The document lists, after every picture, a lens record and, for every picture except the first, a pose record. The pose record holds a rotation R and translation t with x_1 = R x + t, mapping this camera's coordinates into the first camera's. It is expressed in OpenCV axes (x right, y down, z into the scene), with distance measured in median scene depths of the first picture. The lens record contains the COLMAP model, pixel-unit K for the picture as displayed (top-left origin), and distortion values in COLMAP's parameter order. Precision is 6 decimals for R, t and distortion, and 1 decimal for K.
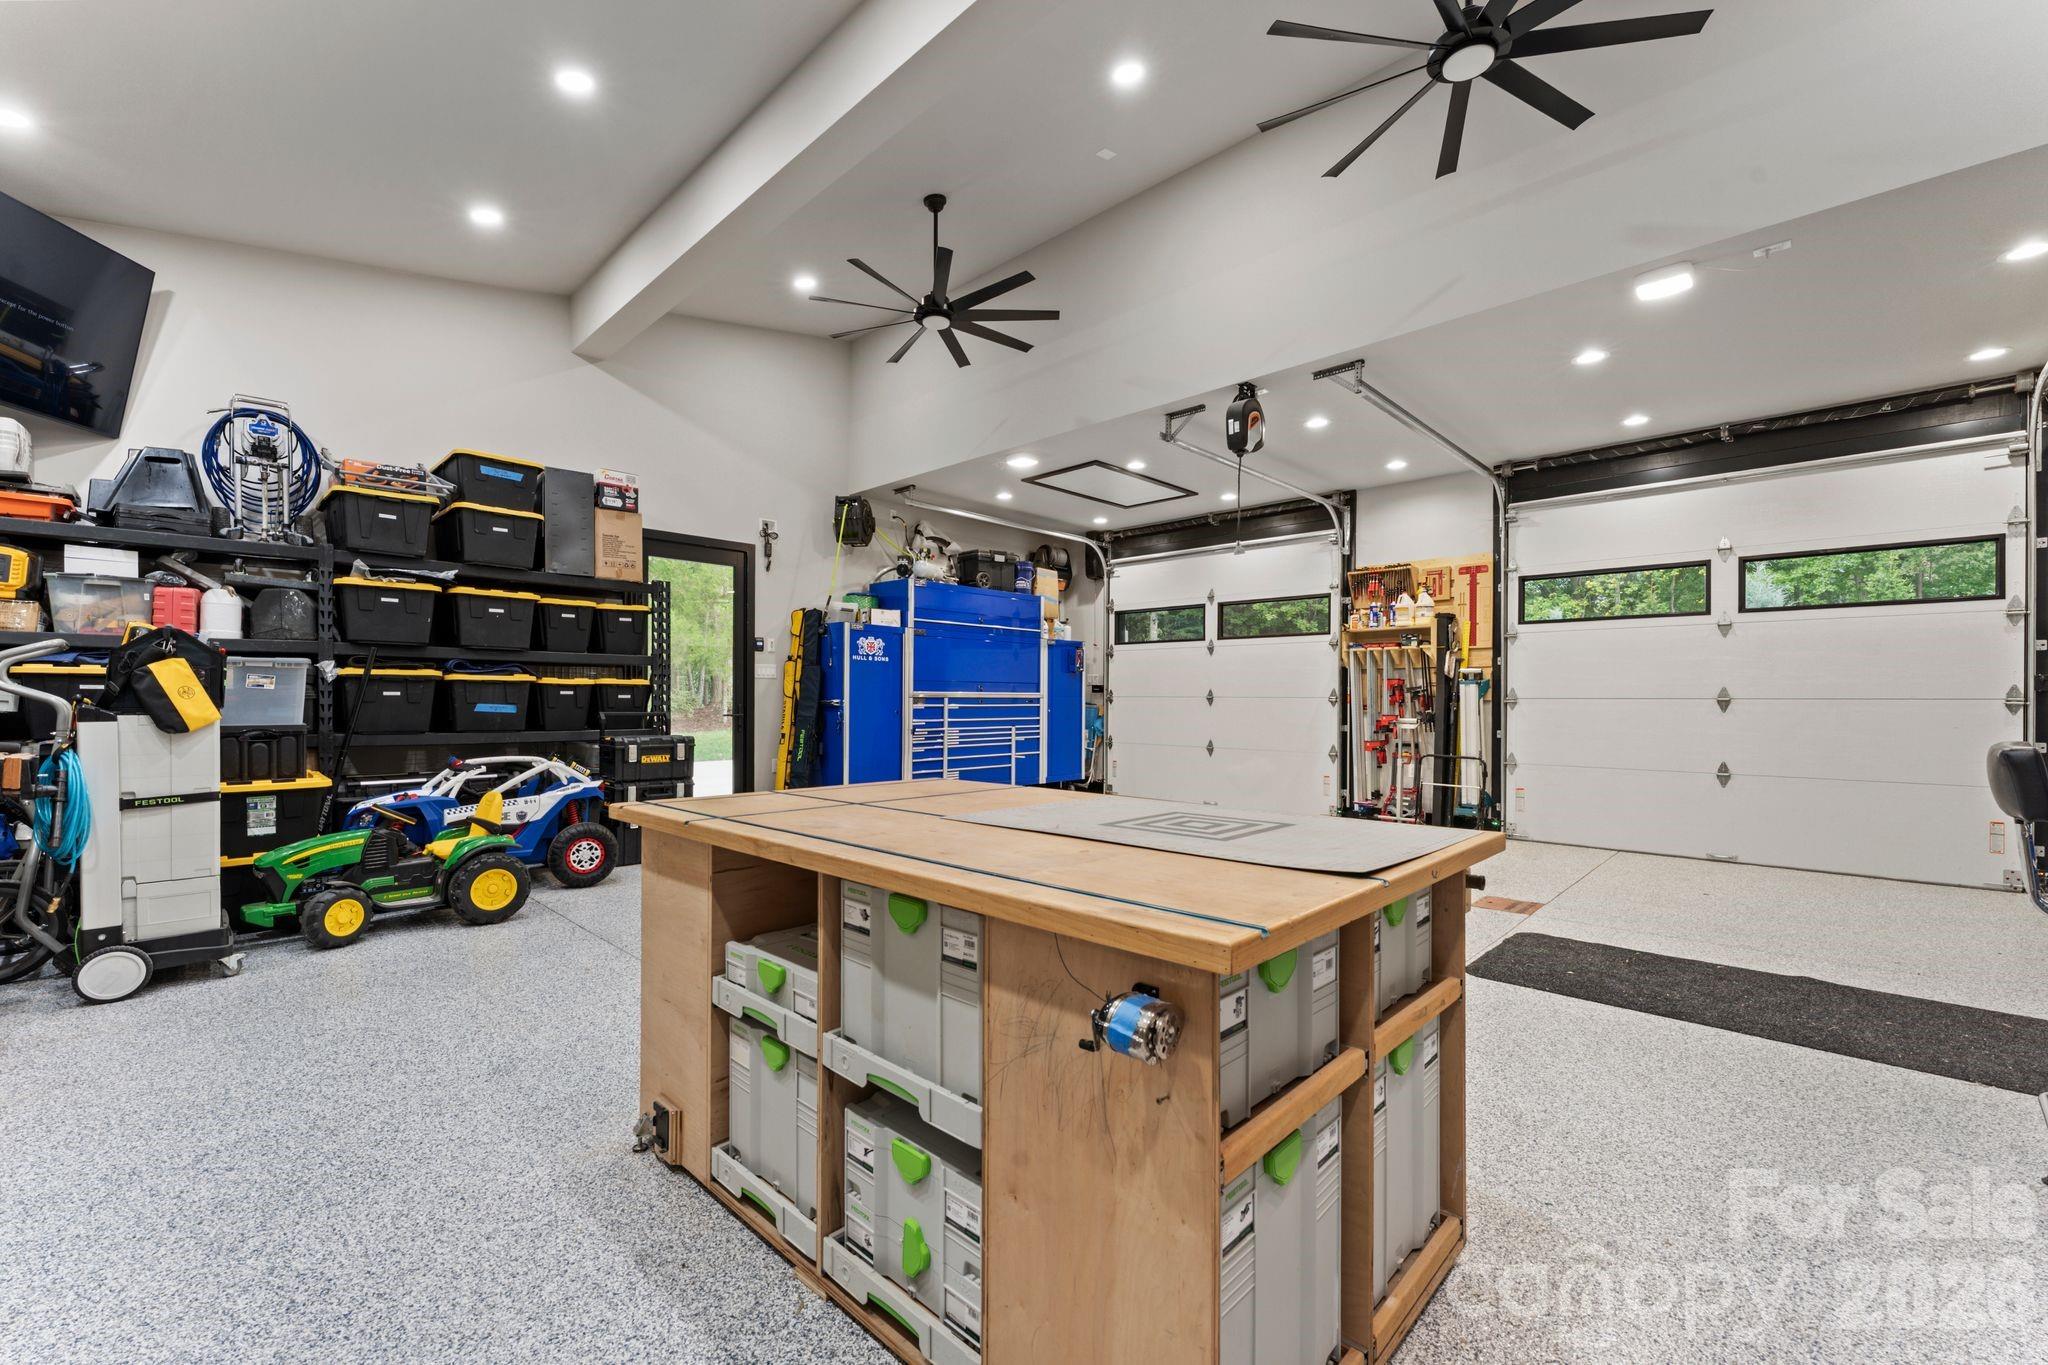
lens RADIAL K [[835.9, 0, 1023.3], [0, 835.9, 691.2], [0, 0, 1]] dist [0.001002, 0.001324]
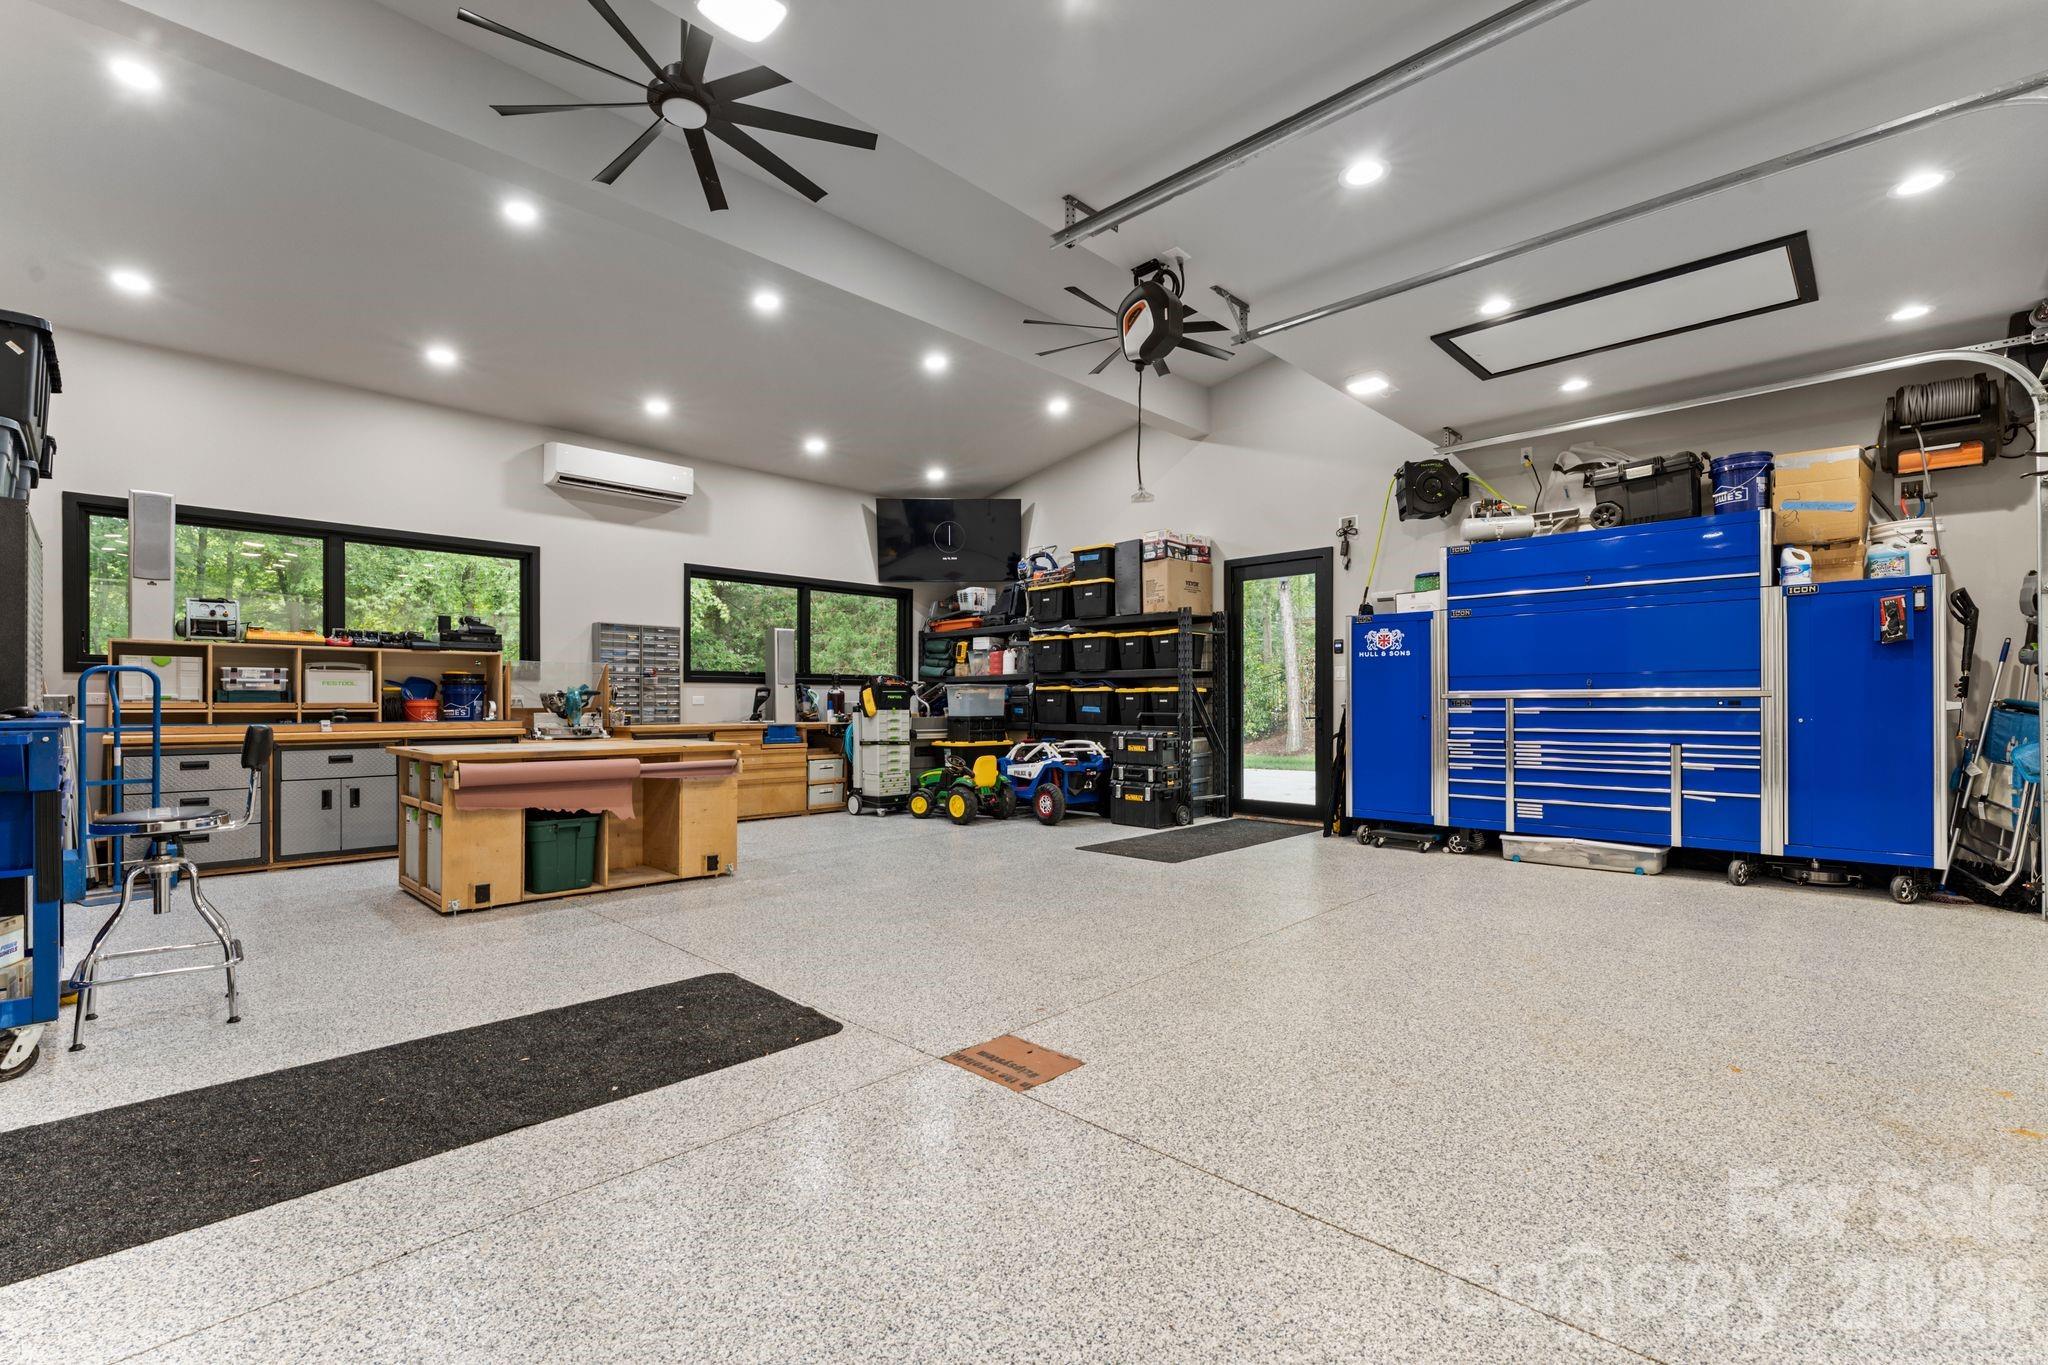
lens RADIAL K [[890.2, 0, 1020.1], [0, 890.2, 700.2], [0, 0, 1]] dist [-0.003391, 0.002994]
pose [[-0.003421, -0.009225, -0.999952, 0.730875], [0.011471, 0.999891, -0.009264, 0.012570], [0.999928, -0.011502, -0.003314, 0.627150]]
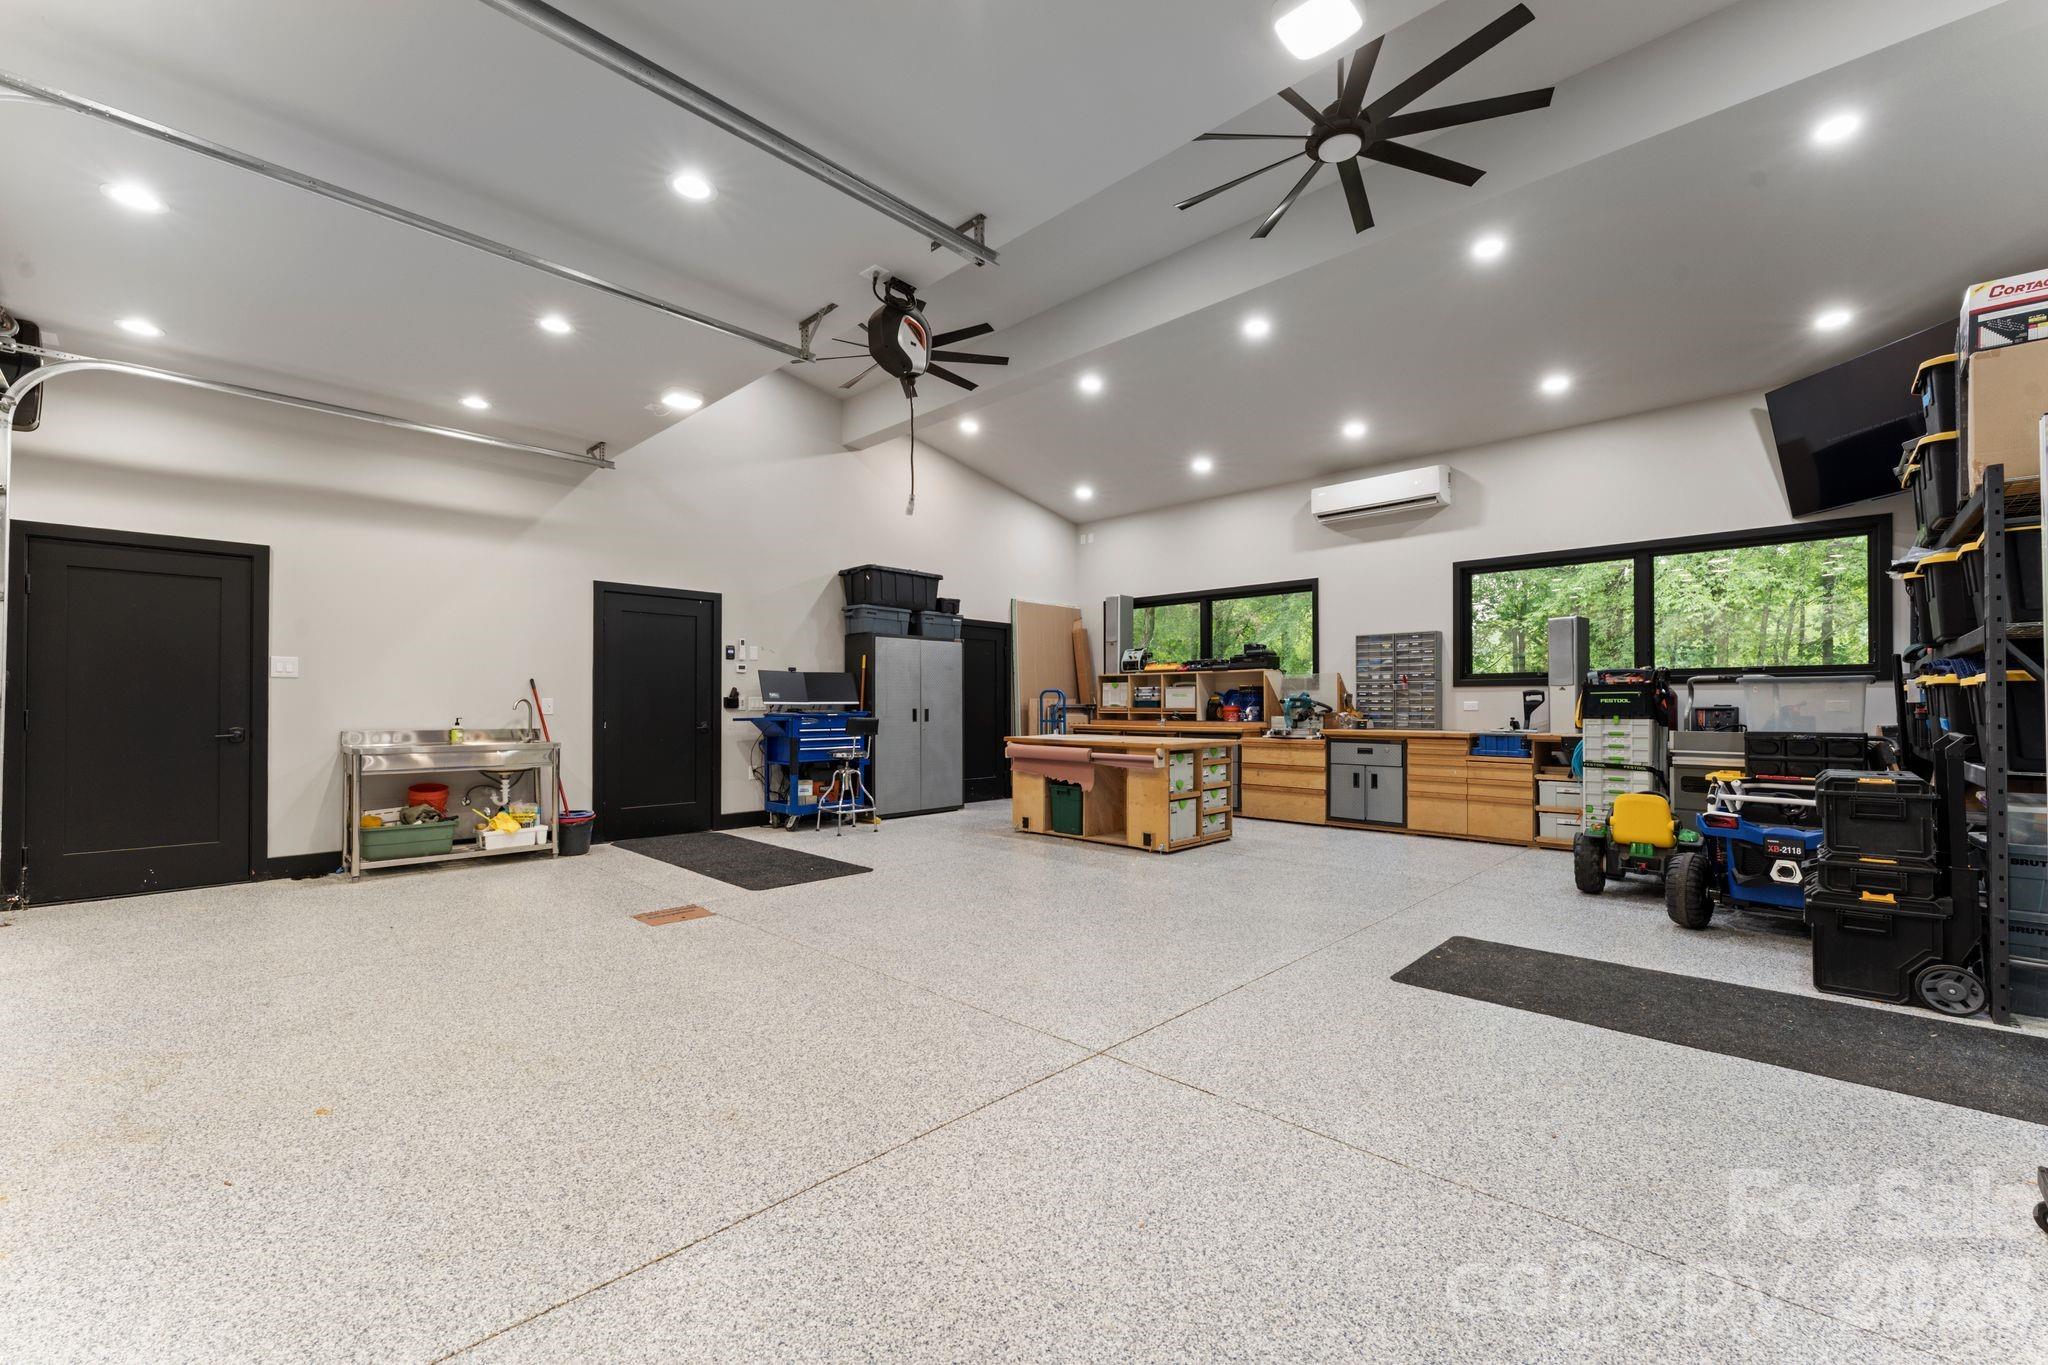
lens RADIAL K [[835.9, 0, 1020.3], [0, 835.9, 692.7], [0, 0, 1]] dist [0.001002, 0.001324]
pose [[-0.999973, -0.006872, 0.002655, 0.100656], [-0.006945, 0.999563, -0.028750, 0.014311], [-0.002456, -0.028767, -0.999583, 1.236835]]
